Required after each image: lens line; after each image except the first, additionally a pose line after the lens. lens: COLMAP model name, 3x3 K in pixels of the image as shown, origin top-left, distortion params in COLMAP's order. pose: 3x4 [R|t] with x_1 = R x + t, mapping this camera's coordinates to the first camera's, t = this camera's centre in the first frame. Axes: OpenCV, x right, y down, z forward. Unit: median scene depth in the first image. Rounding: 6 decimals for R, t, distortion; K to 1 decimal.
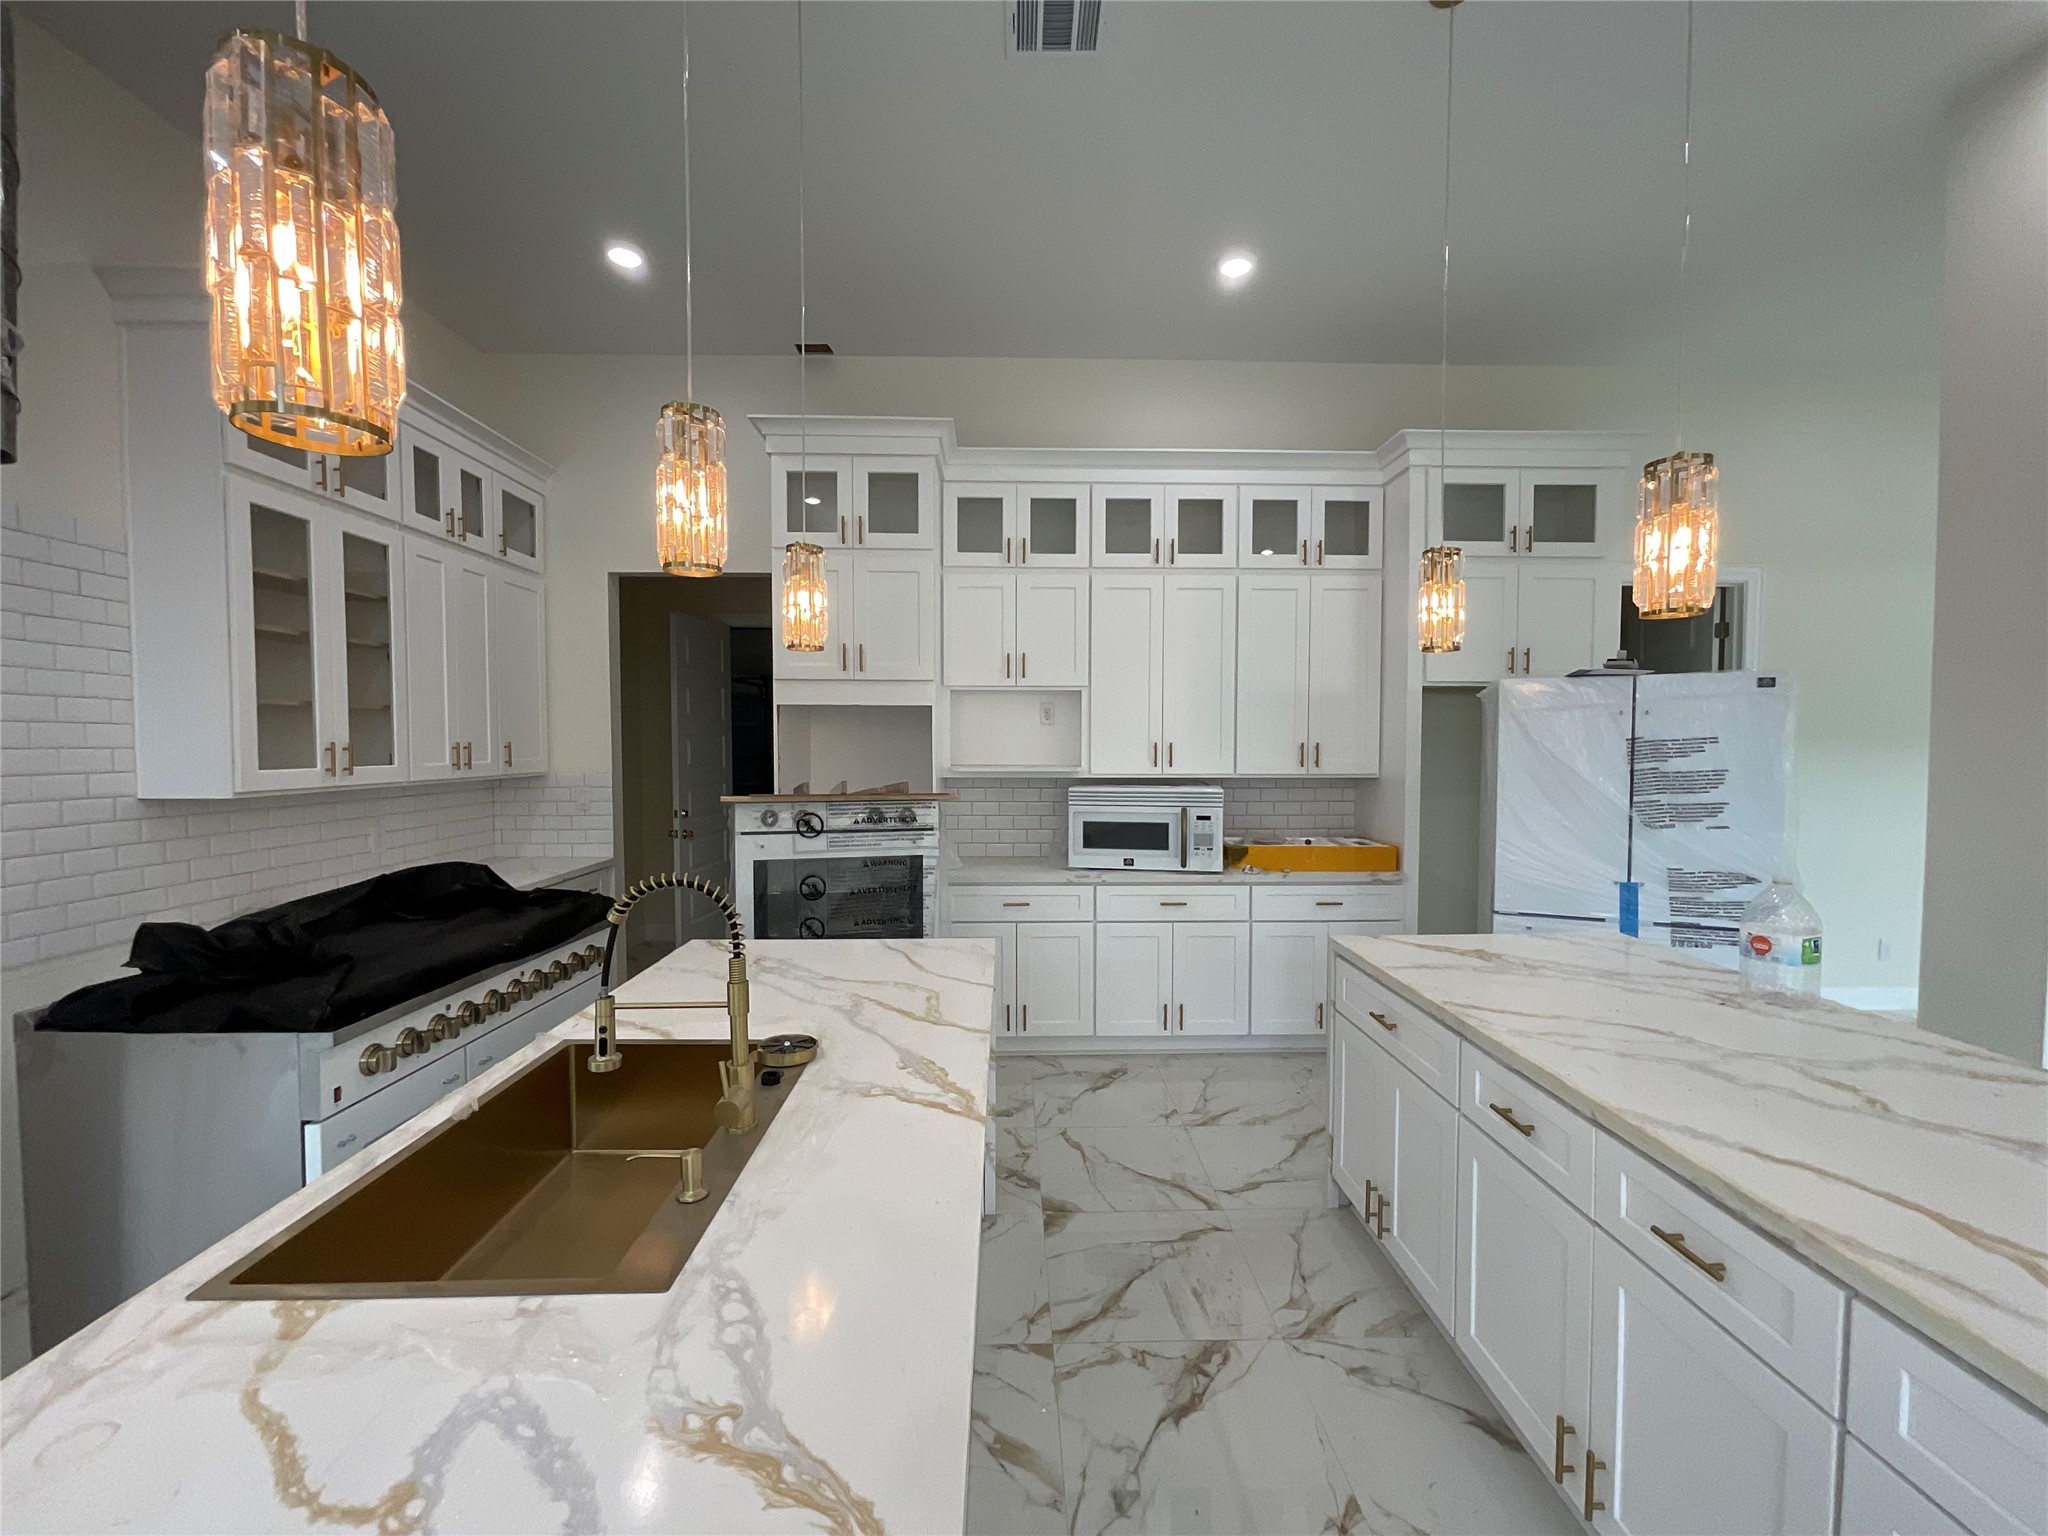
lens RADIAL K [[826.3, 0, 1021.8], [0, 826.3, 771.7], [0, 0, 1]] dist [-0.001872, 0.000777]
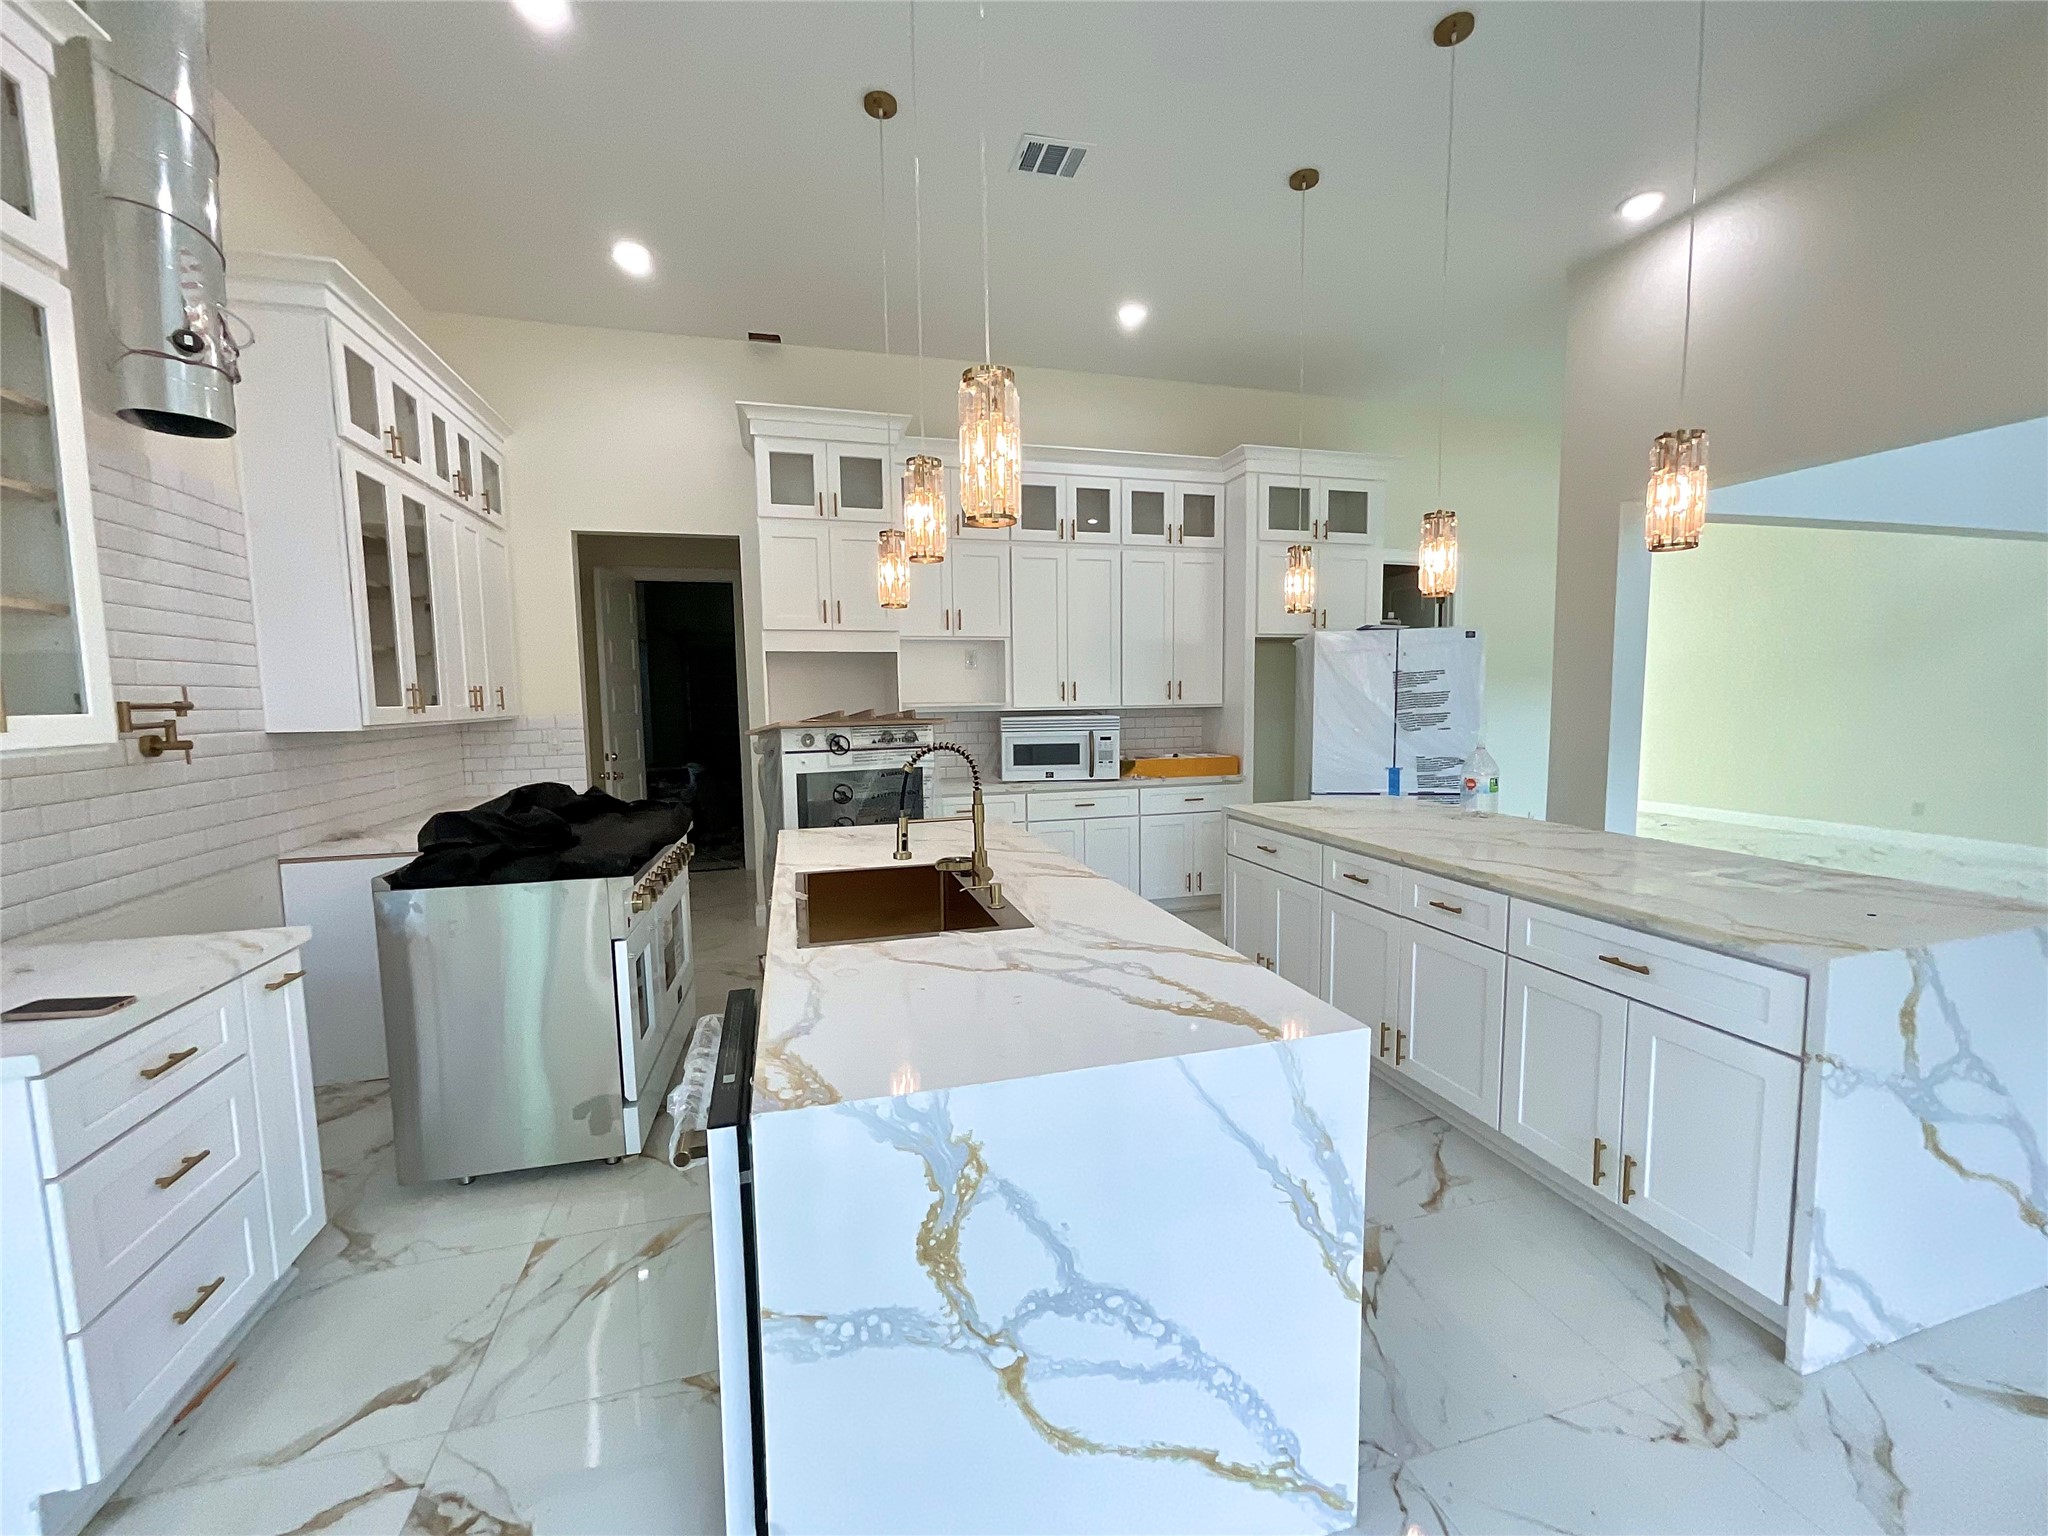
lens RADIAL K [[822.3, 0, 1016.2], [0, 822.3, 770.8], [0, 0, 1]] dist [-0.003816, -0.000600]
pose [[0.971016, -0.036152, 0.236265, -0.228244], [0.023386, 0.998122, 0.056613, 0.030426], [-0.237868, -0.049447, 0.970038, -0.231197]]
